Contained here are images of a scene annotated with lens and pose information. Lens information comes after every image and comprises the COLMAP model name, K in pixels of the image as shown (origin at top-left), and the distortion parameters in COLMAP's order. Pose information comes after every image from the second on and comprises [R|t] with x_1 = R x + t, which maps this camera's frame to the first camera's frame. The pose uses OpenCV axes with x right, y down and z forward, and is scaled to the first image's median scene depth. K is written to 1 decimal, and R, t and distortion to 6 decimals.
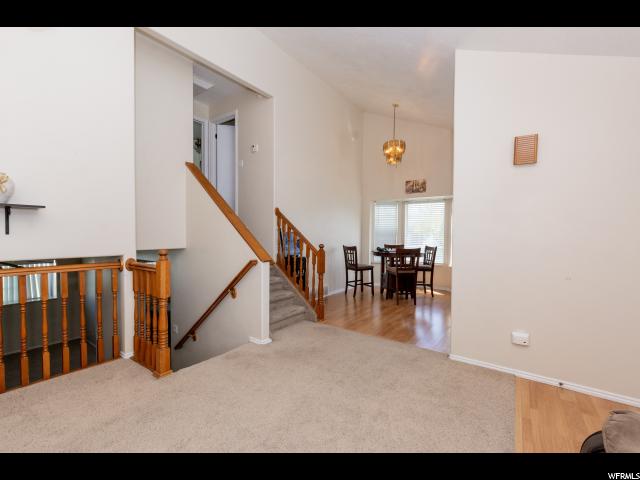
lens RADIAL K [[287.3, 0, 320.0], [0, 287.3, 240.0], [0, 0, 1]] dist [-0.000022, -0.000169]
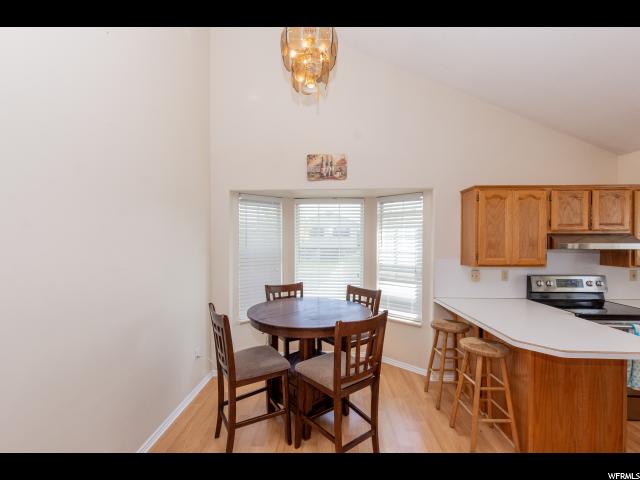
lens RADIAL K [[287.3, 0, 320.0], [0, 287.3, 240.0], [0, 0, 1]] dist [-0.000022, -0.000169]
pose [[0.840880, -0.001531, 0.541219, 0.057354], [0.016204, 0.999619, -0.022349, -0.054298], [-0.540979, 0.027562, 0.840584, 0.658995]]
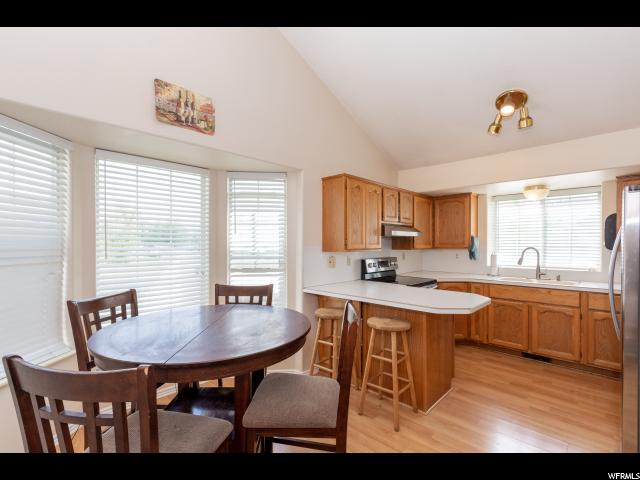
lens RADIAL K [[298.7, 0, 320.0], [0, 298.7, 240.0], [0, 0, 1]] dist [0.000233, -0.000382]
pose [[0.147851, 0.005203, 0.988996, 0.018323], [0.022491, 0.999710, -0.008622, -0.032531], [-0.988754, 0.023518, 0.147691, 0.896974]]
